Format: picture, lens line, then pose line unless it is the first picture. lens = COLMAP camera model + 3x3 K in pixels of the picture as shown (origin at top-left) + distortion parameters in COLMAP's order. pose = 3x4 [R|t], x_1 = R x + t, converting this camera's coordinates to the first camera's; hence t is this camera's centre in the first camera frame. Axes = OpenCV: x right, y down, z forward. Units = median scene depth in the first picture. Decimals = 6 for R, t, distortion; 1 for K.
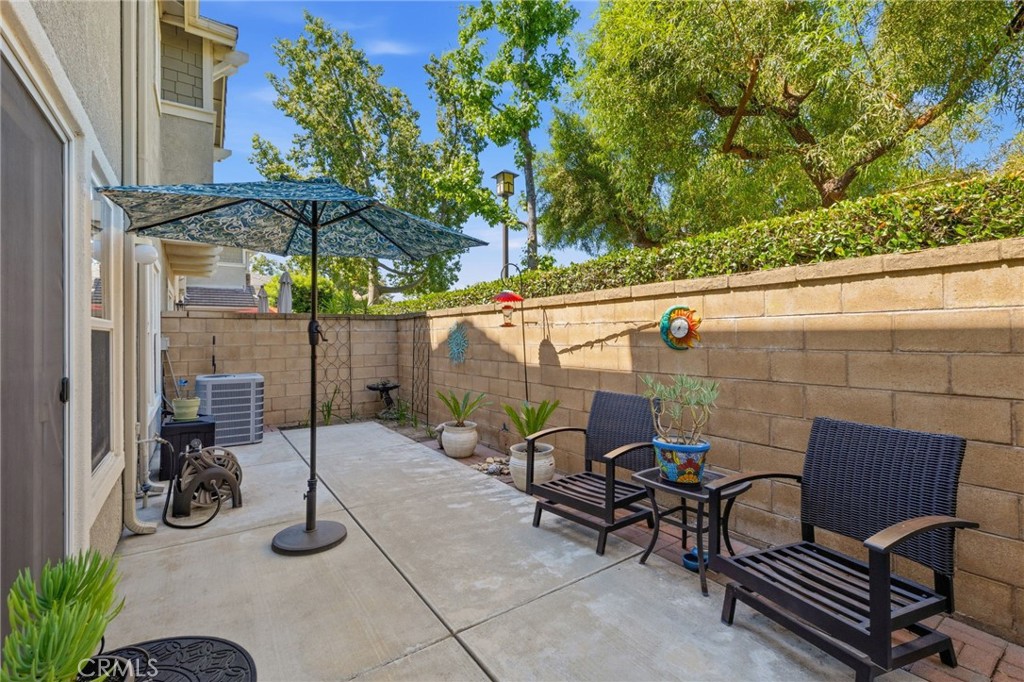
lens RADIAL K [[438.5, 0, 509.0], [0, 438.5, 335.1], [0, 0, 1]] dist [0.006232, -0.000830]
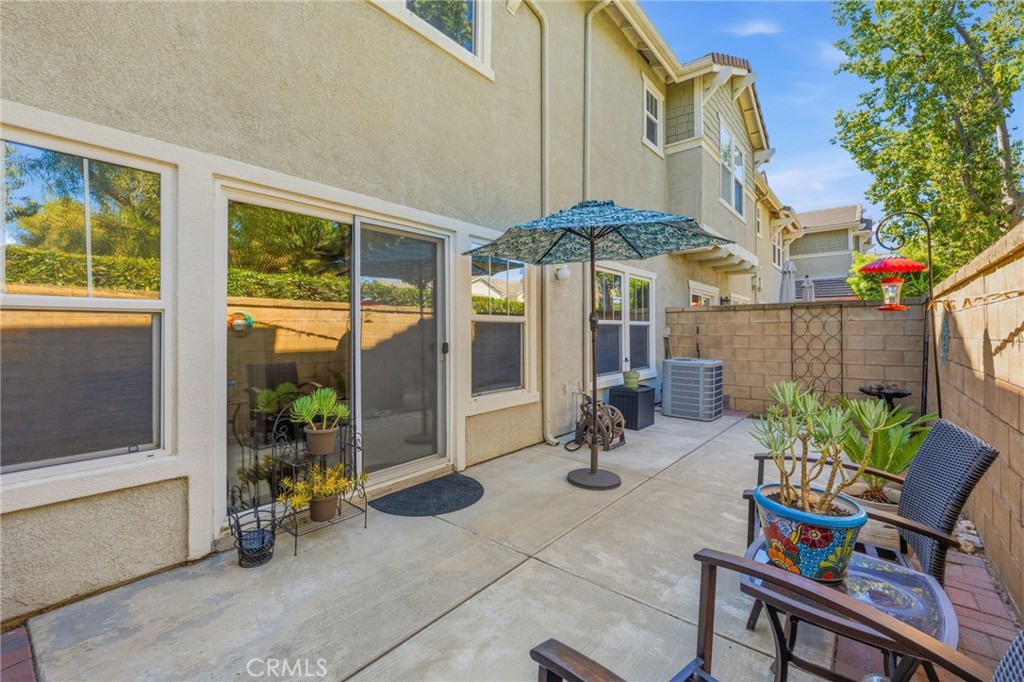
lens RADIAL K [[438.5, 0, 512.0], [0, 438.5, 339.1], [0, 0, 1]] dist [0.006232, -0.000830]
pose [[0.280099, 0.026008, -0.959619, 0.327556], [0.000696, 0.999627, 0.027295, 0.003049], [0.959971, -0.008314, 0.279976, 0.181186]]
